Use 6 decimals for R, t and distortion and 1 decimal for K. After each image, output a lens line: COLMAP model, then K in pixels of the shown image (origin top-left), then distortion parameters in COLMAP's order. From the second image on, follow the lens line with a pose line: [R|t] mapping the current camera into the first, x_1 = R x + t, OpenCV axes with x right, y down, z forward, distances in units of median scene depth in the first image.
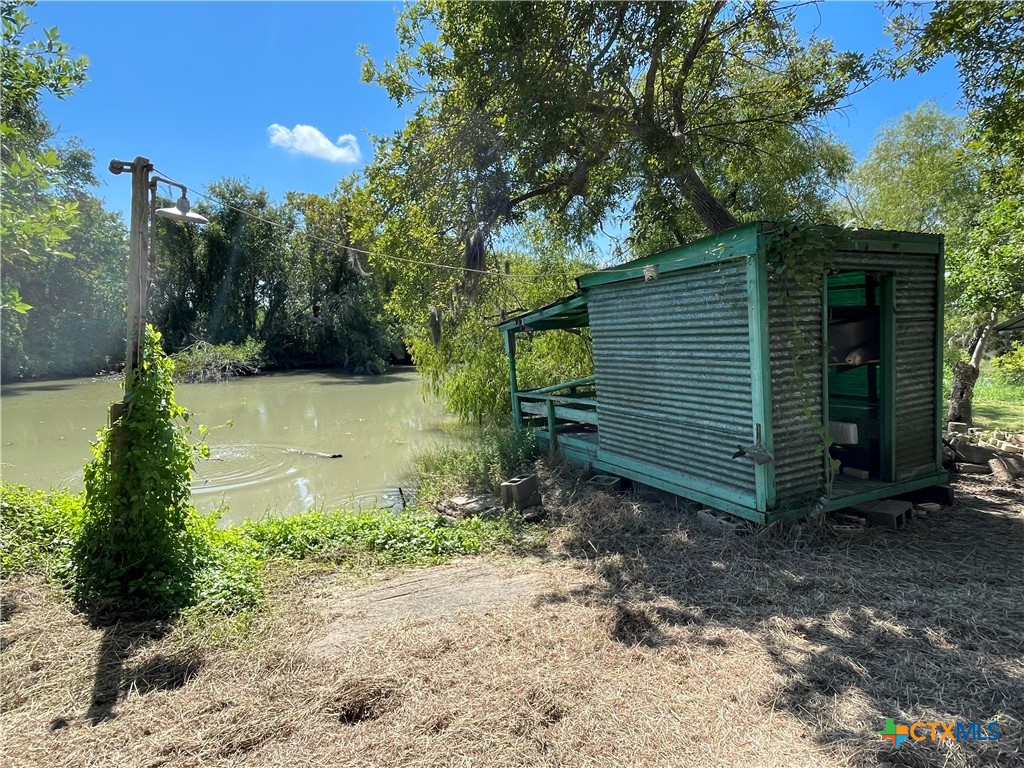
lens RADIAL K [[563.2, 0, 512.0], [0, 563.2, 384.0], [0, 0, 1]] dist [-0.003340, -0.000330]
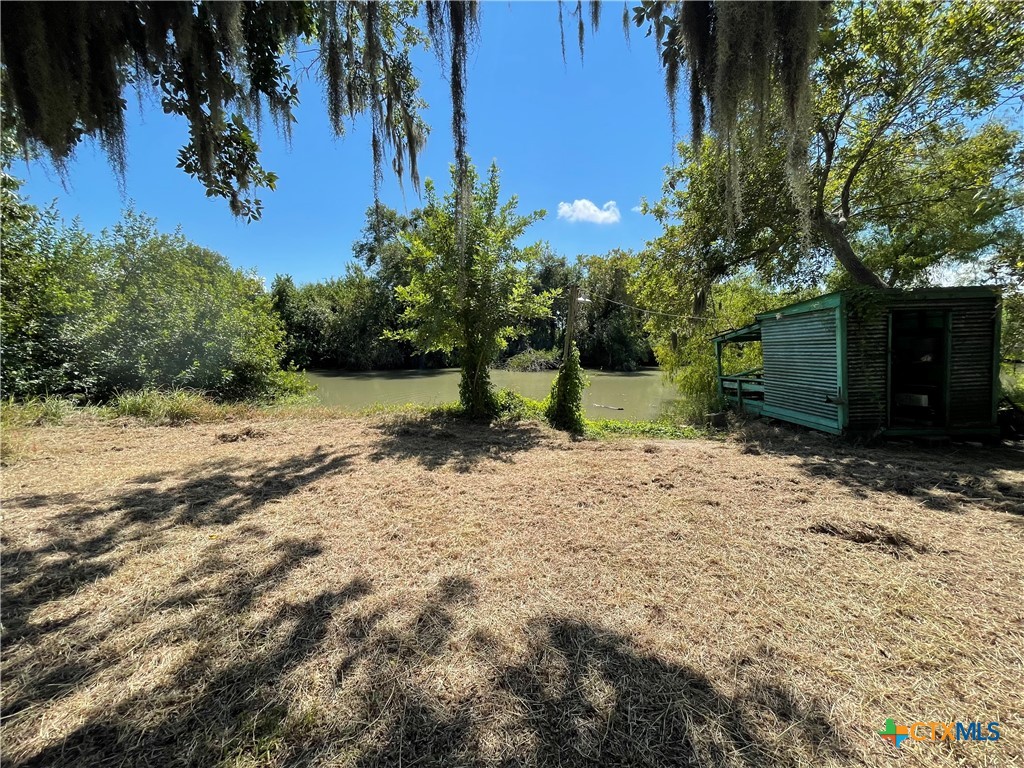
lens RADIAL K [[420.8, 0, 512.0], [0, 420.8, 384.0], [0, 0, 1]] dist [-0.001963, 0.000222]
pose [[0.881659, 0.049736, -0.469259, 0.050055], [-0.048570, 0.998713, 0.014599, 0.050331], [0.469381, 0.009920, 0.882940, -0.489187]]
